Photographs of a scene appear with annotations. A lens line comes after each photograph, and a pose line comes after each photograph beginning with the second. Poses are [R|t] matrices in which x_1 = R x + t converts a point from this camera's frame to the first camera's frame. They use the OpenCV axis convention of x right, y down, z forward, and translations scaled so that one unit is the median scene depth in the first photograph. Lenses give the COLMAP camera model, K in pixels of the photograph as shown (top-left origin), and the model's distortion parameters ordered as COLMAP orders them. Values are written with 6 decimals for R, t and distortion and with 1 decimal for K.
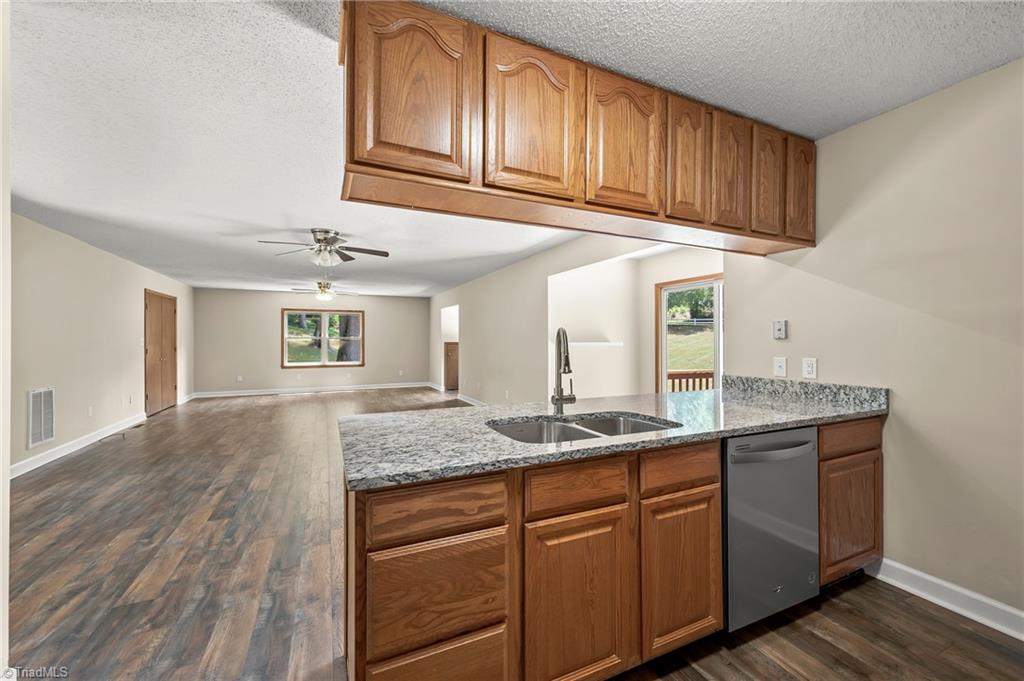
lens RADIAL K [[405.6, 0, 514.1], [0, 405.6, 342.0], [0, 0, 1]] dist [0.001269, 0.000562]
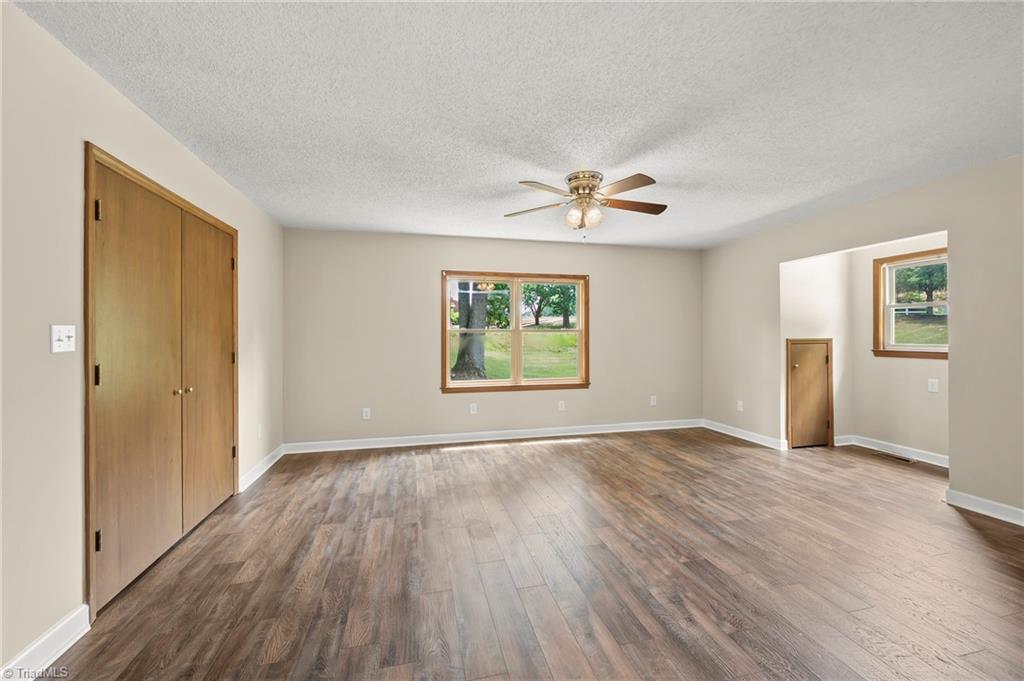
lens RADIAL K [[407.0, 0, 514.7], [0, 407.0, 337.2], [0, 0, 1]] dist [0.001377, 0.000373]
pose [[0.979148, -0.003892, -0.203111, -1.883483], [0.003300, 0.999989, -0.003252, -0.002394], [0.203121, 0.002514, 0.979150, 2.601929]]
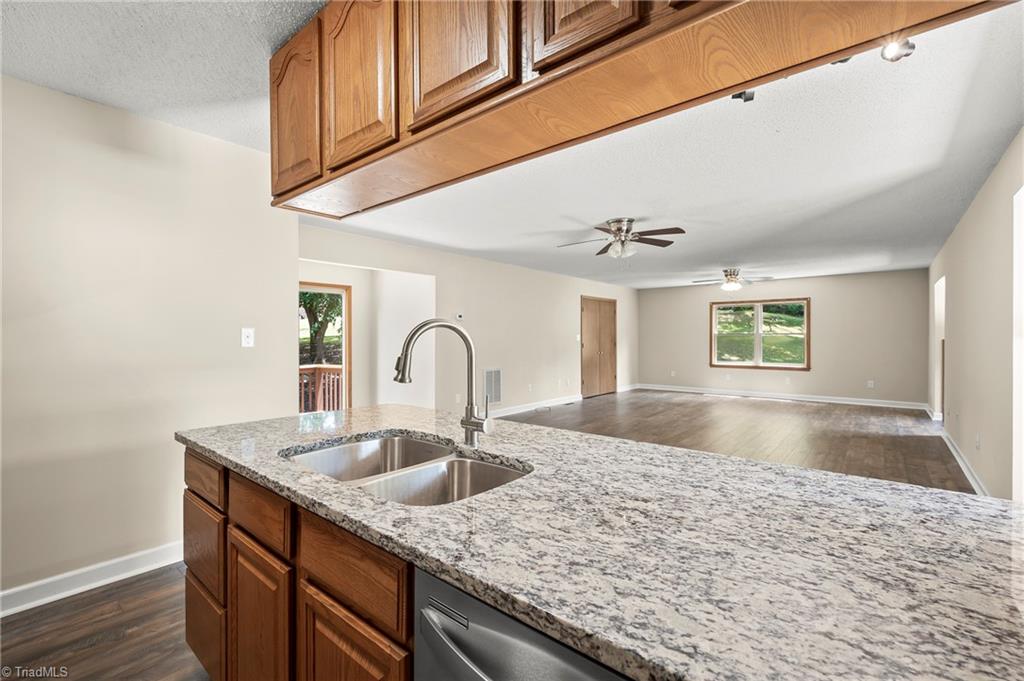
lens RADIAL K [[446.3, 0, 510.1], [0, 446.3, 337.2], [0, 0, 1]] dist [0.001848, 0.001268]
pose [[0.417876, -0.000521, -0.908504, 0.822154], [-0.001776, 0.999997, -0.001390, -0.001644], [0.908503, 0.002194, 0.417874, 0.741806]]
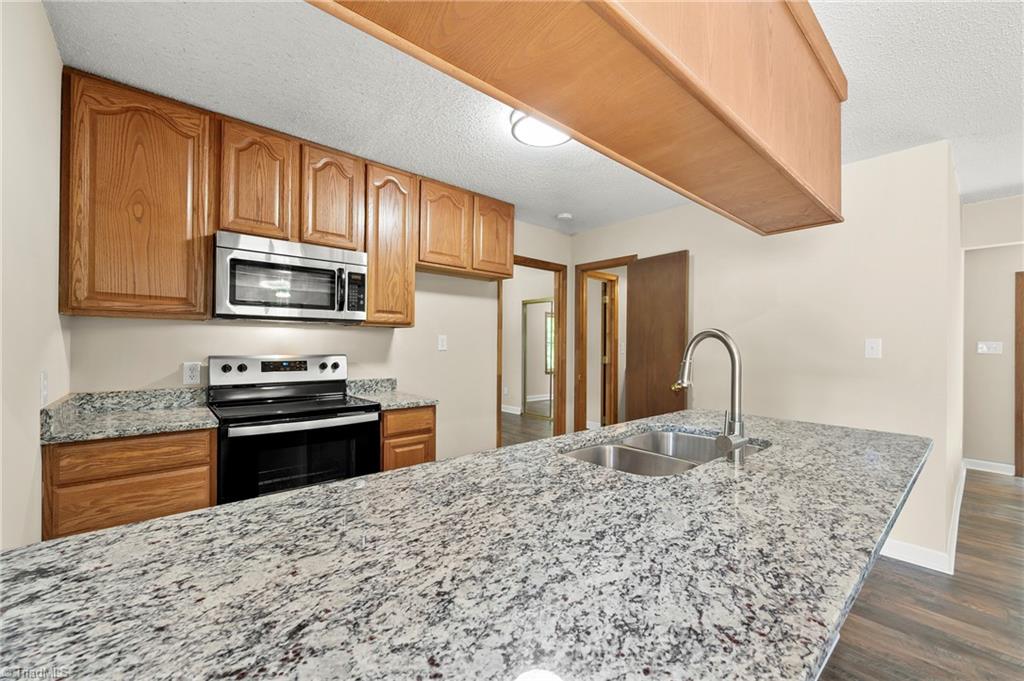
lens RADIAL K [[405.6, 0, 514.1], [0, 405.6, 342.0], [0, 0, 1]] dist [0.001269, 0.000562]
pose [[-0.960202, -0.010176, -0.279122, 0.621824], [-0.009113, 0.999945, -0.005106, -0.004103], [0.279159, -0.002359, -0.960242, 1.502245]]
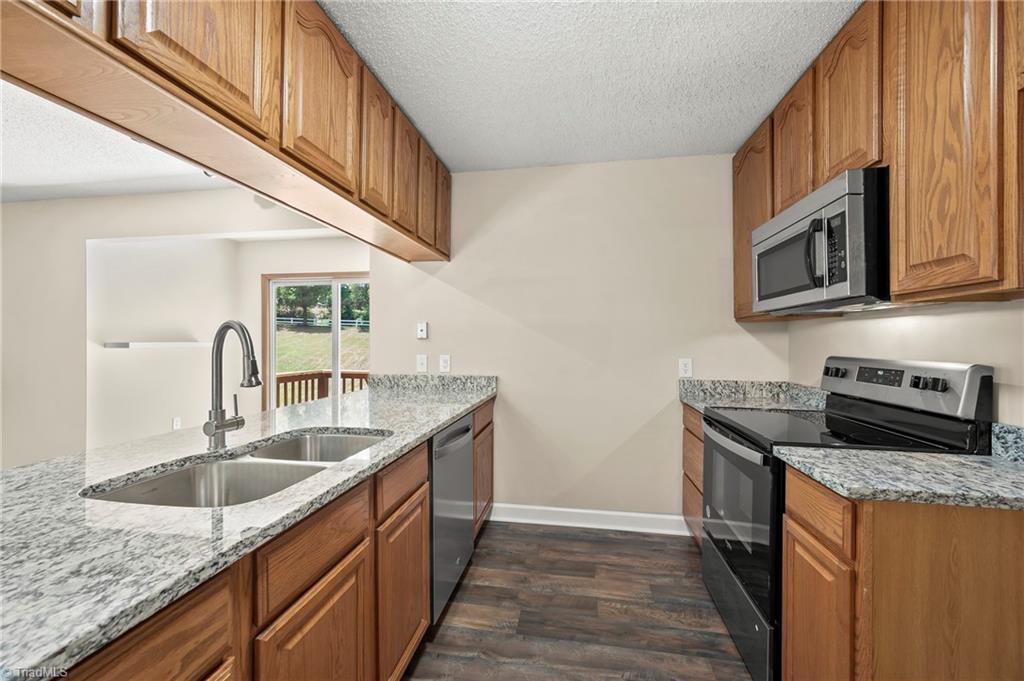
lens RADIAL K [[405.6, 0, 514.1], [0, 405.6, 342.0], [0, 0, 1]] dist [0.001269, 0.000562]
pose [[0.565226, -0.001015, 0.824935, -0.165767], [0.000167, 0.999999, 0.001116, 0.000721], [-0.824936, -0.000493, 0.565226, 0.213720]]
